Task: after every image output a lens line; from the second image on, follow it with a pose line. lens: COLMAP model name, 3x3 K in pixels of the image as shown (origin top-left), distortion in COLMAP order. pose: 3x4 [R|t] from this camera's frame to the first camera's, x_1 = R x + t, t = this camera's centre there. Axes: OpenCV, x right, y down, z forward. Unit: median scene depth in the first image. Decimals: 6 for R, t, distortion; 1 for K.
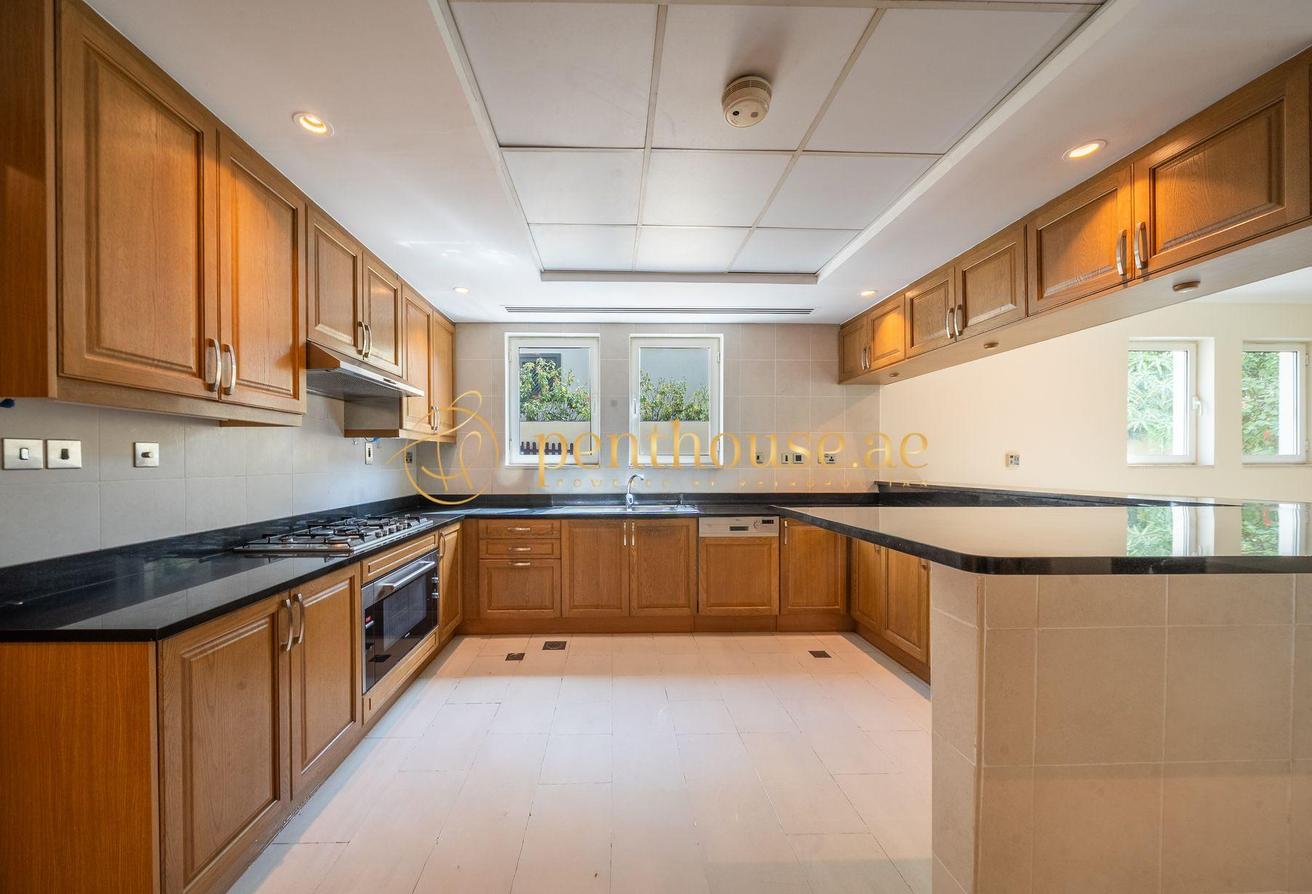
lens RADIAL K [[457.3, 0, 606.5], [0, 457.3, 466.8], [0, 0, 1]] dist [-0.000974, -0.000148]
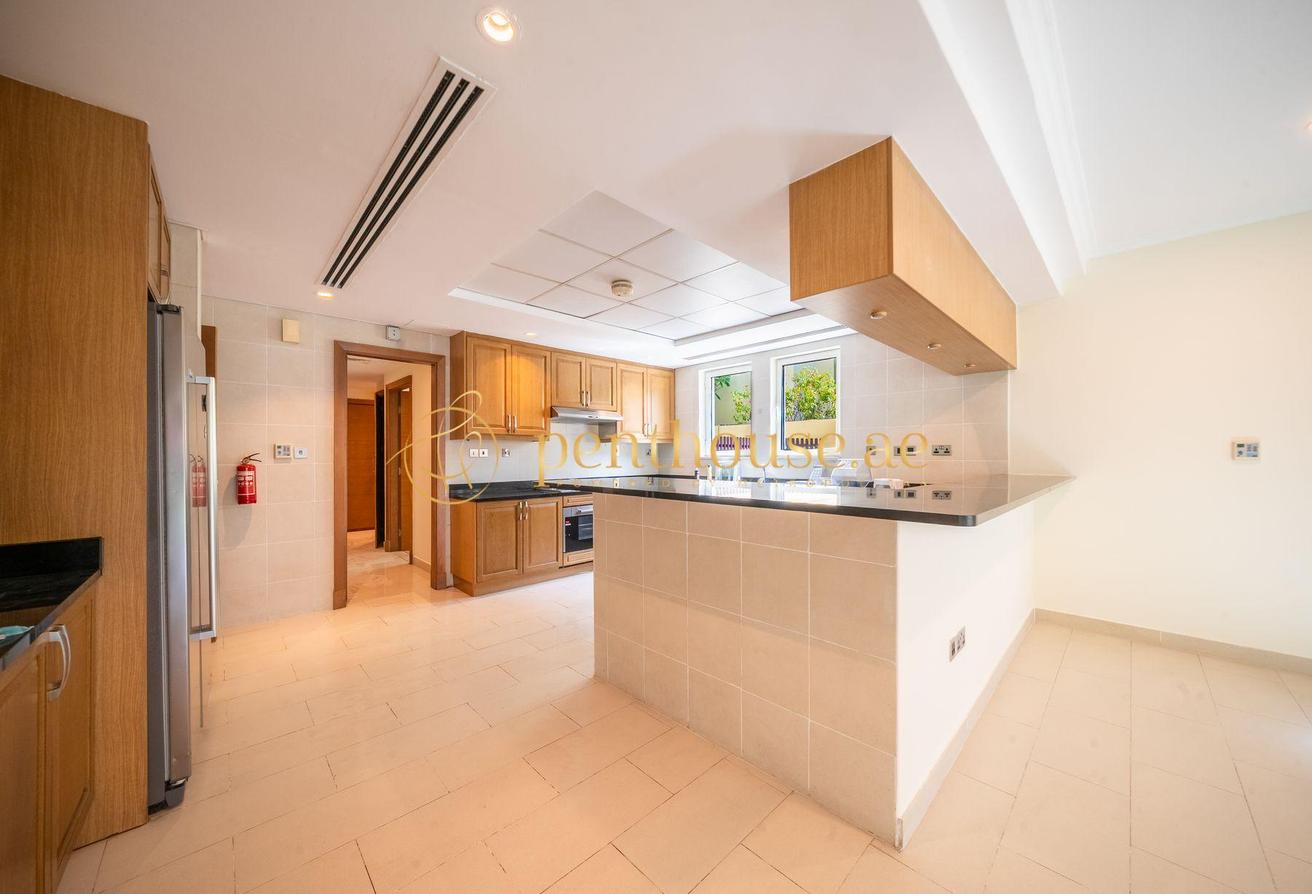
lens RADIAL K [[457.3, 0, 660.7], [0, 457.3, 453.3], [0, 0, 1]] dist [-0.000974, -0.000148]
pose [[0.703777, -0.003806, -0.710411, 0.860607], [-0.004203, 0.999946, -0.009521, 0.000628], [0.710409, 0.009687, 0.703723, -0.181629]]
